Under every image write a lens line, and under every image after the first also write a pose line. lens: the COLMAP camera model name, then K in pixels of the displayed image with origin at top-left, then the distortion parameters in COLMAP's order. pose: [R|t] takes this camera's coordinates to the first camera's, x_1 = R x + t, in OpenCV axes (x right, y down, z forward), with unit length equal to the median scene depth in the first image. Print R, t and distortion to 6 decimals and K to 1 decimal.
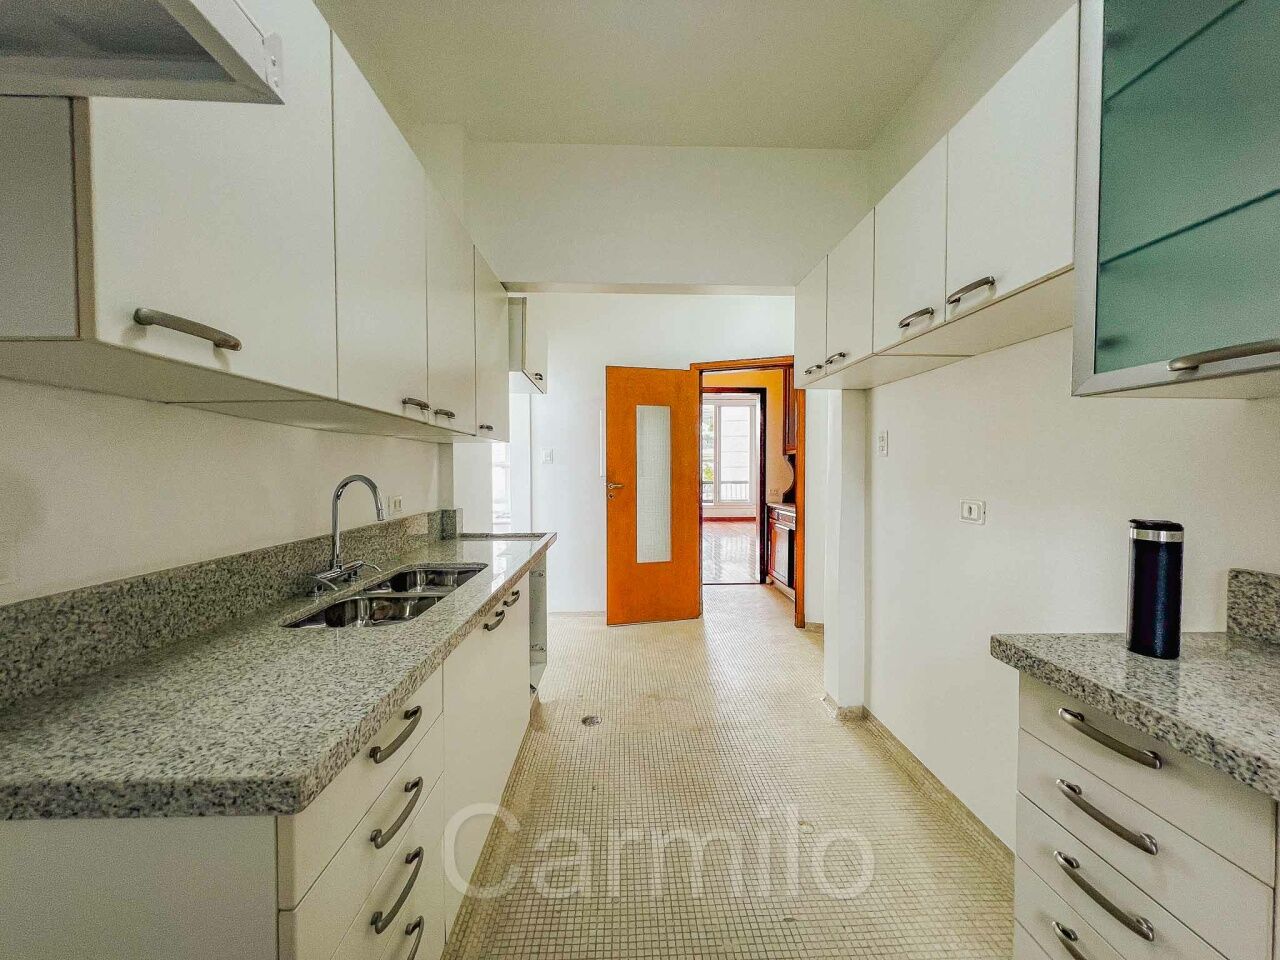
lens RADIAL K [[512.9, 0, 640.0], [0, 512.9, 480.0], [0, 0, 1]] dist [-0.001252, 0.000074]
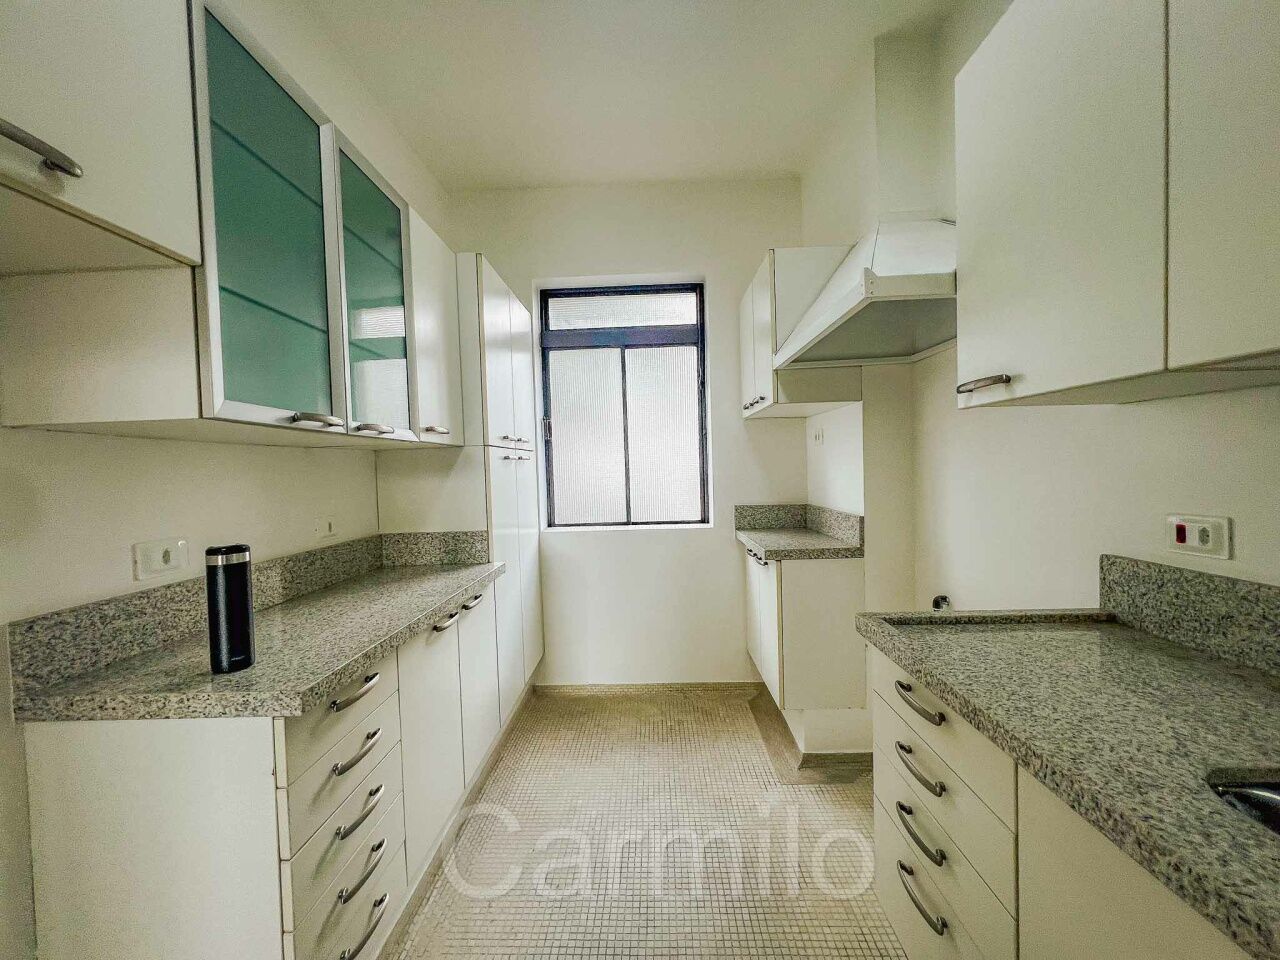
lens RADIAL K [[512.9, 0, 640.0], [0, 512.9, 480.0], [0, 0, 1]] dist [-0.001252, 0.000074]
pose [[-0.997247, 0.030158, 0.067749, 0.060154], [0.033510, 0.998241, 0.048901, -0.082616], [-0.066155, 0.051037, -0.996503, 2.029173]]
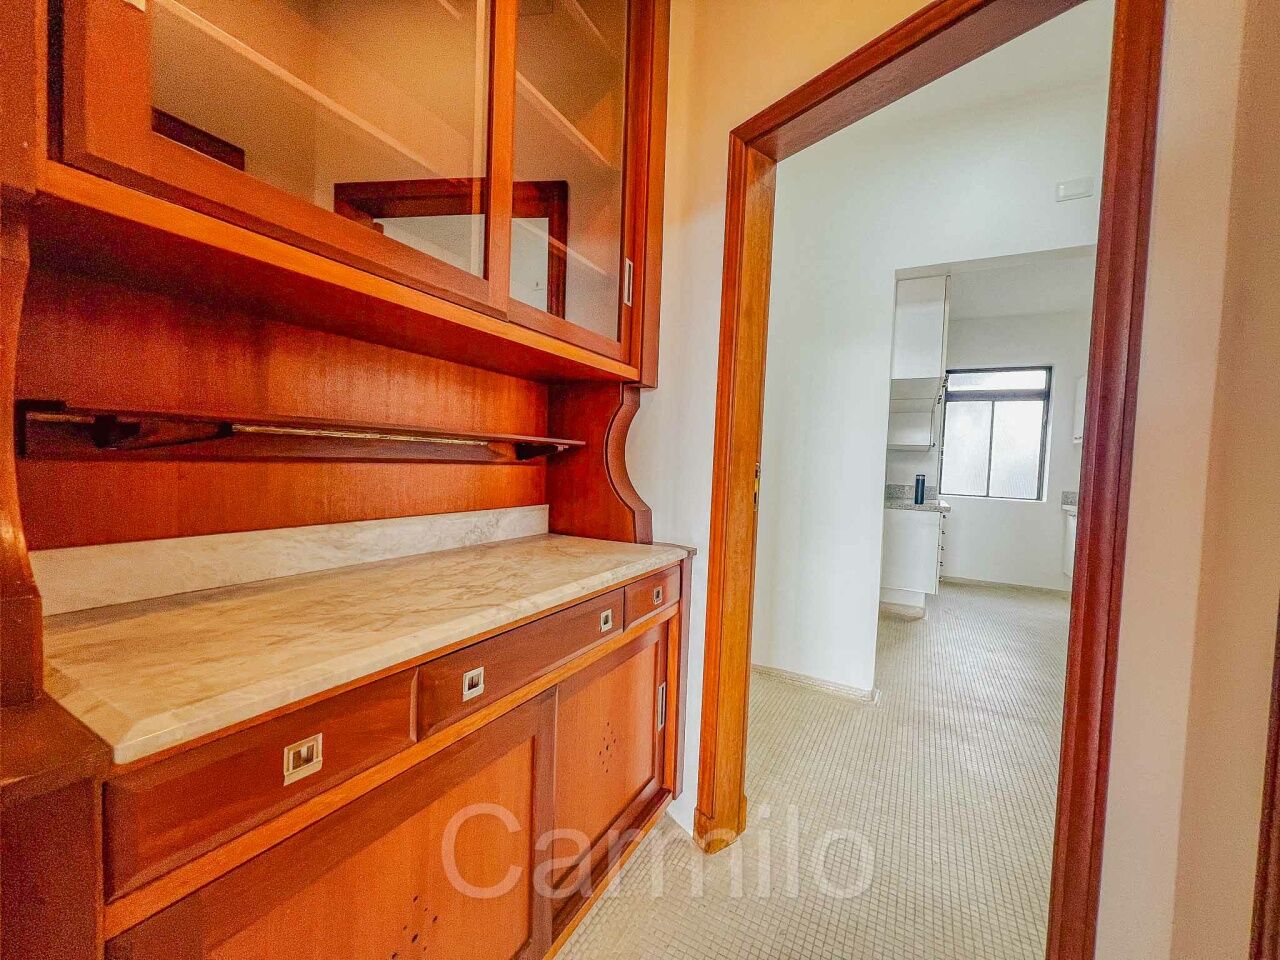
lens RADIAL K [[499.4, 0, 640.0], [0, 499.4, 480.0], [0, 0, 1]] dist [-0.000488, -0.000011]
pose [[-0.850239, -0.052922, 0.523730, 0.784243], [-0.028092, 0.998077, 0.055248, -0.048556], [-0.525647, 0.032262, -0.850091, 6.003200]]
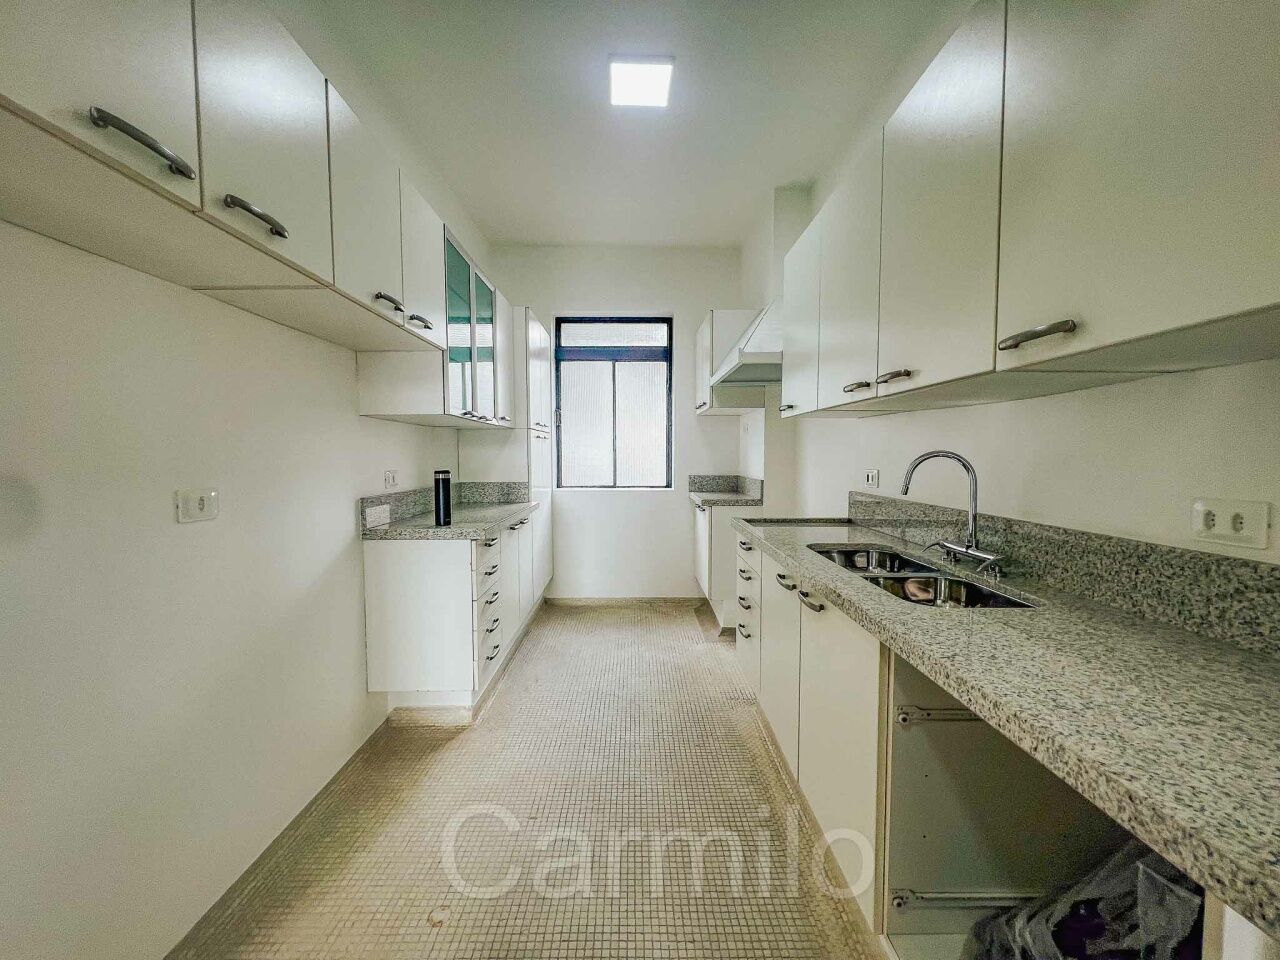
lens RADIAL K [[512.9, 0, 640.0], [0, 512.9, 480.0], [0, 0, 1]] dist [-0.001252, 0.000074]
pose [[-0.999521, 0.001493, 0.030920, -0.007291], [0.003859, 0.997056, 0.076584, -0.059086], [-0.030714, 0.076667, -0.996584, 3.388667]]
